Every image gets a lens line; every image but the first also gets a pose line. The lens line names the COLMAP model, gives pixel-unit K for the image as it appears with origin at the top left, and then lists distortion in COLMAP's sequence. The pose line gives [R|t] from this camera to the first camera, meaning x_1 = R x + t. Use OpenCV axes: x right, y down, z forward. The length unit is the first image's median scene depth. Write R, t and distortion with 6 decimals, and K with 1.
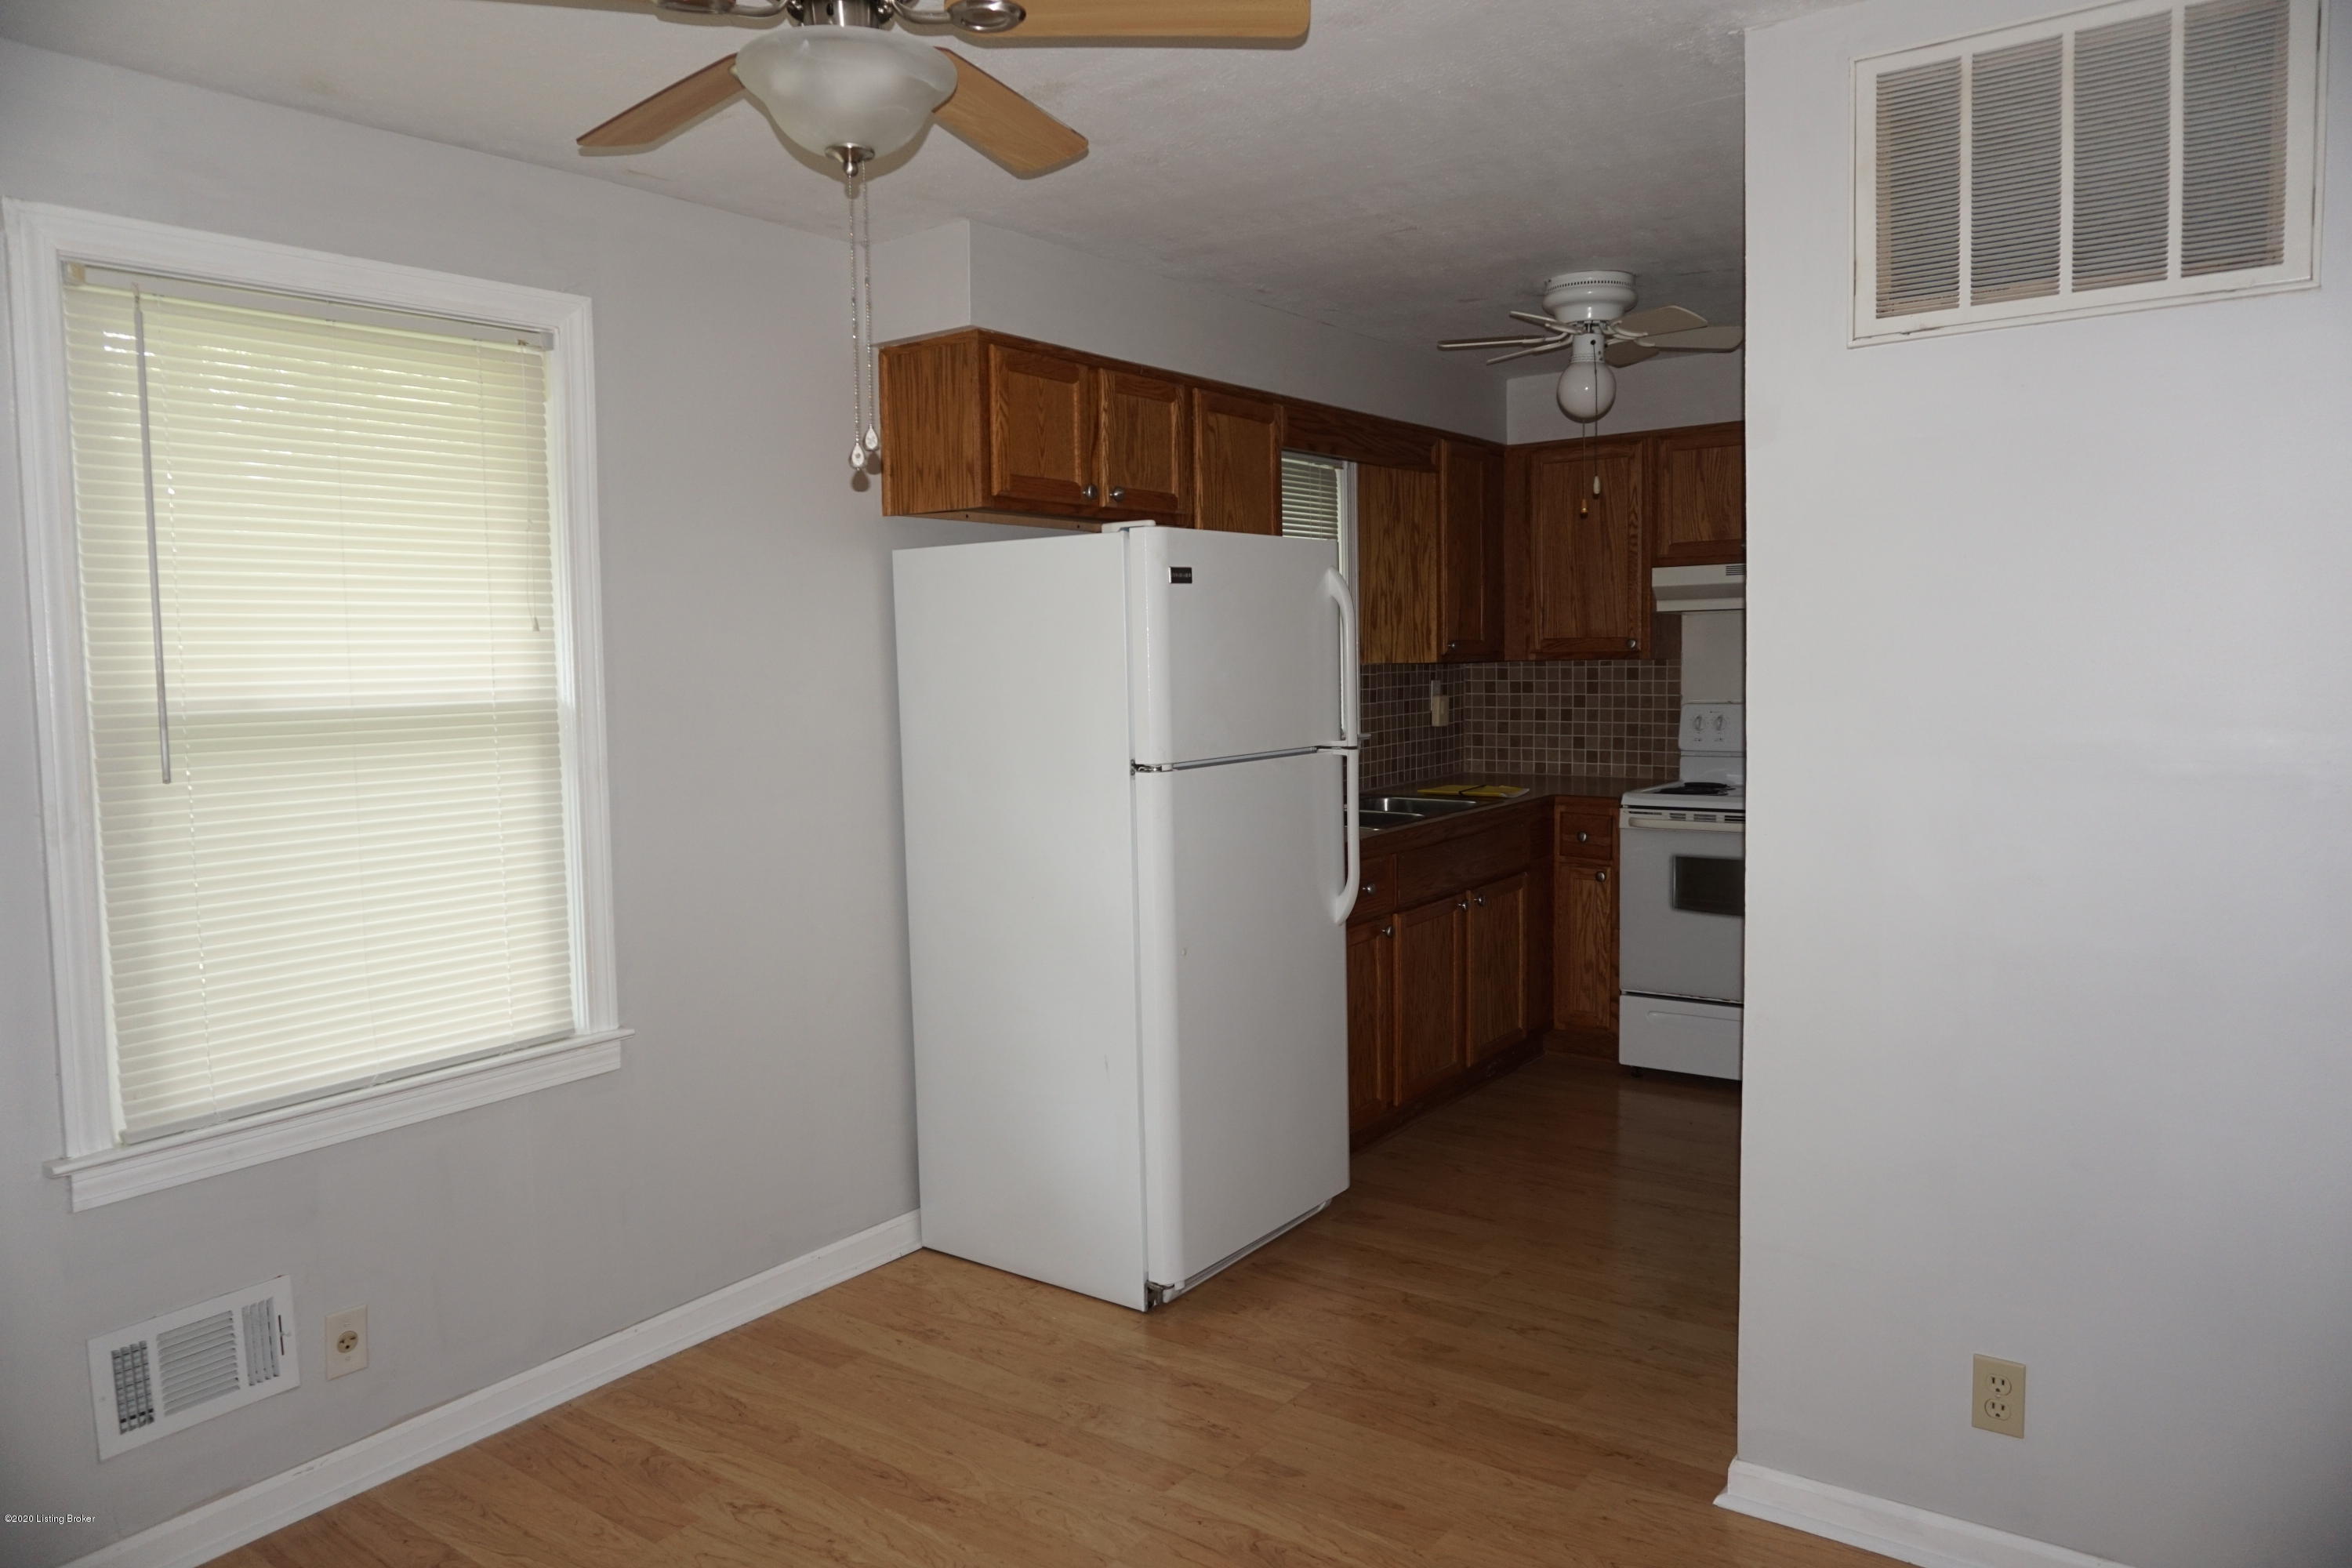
lens RADIAL K [[1736.7, 0, 1174.3], [0, 1736.7, 793.1], [0, 0, 1]] dist [0.055816, 0.052926]
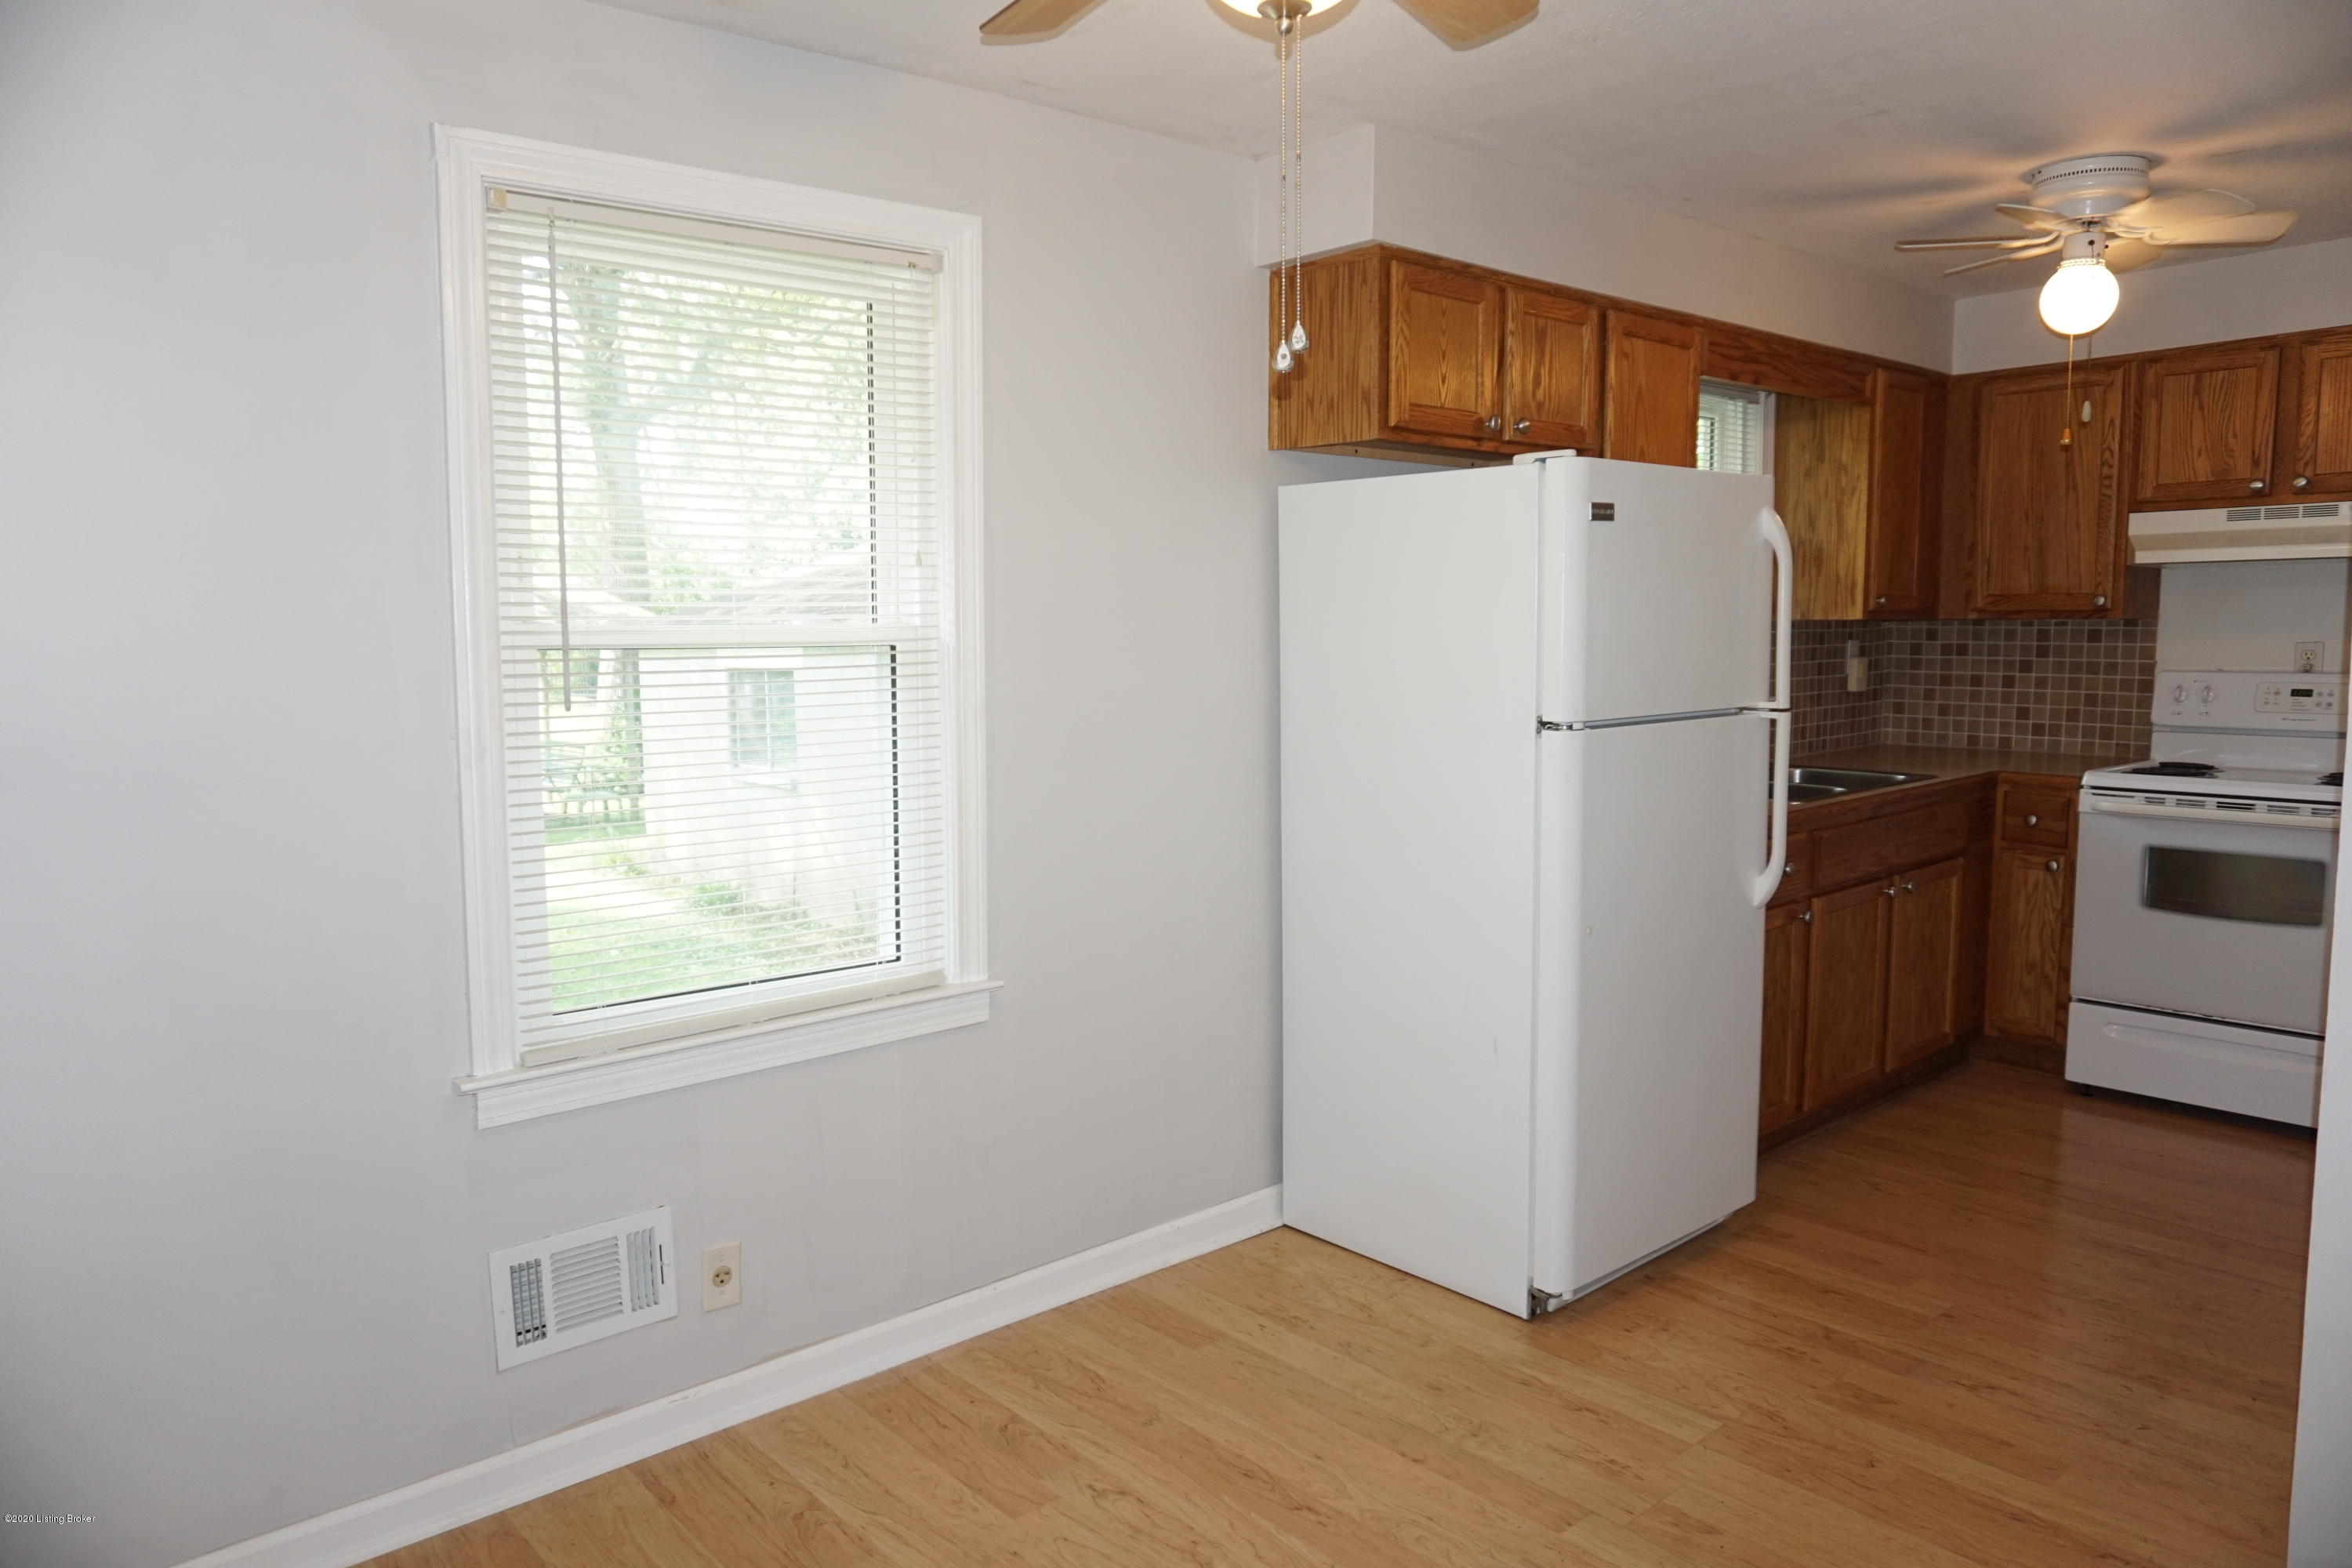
lens RADIAL K [[1593.6, 0, 1177.8], [0, 1593.6, 795.1], [0, 0, 1]] dist [0.116498, 0.003420]
pose [[0.985794, 0.036586, -0.163925, -0.068976], [-0.032569, 0.999101, 0.027128, 0.005068], [0.164770, -0.021403, 0.986100, 0.138997]]
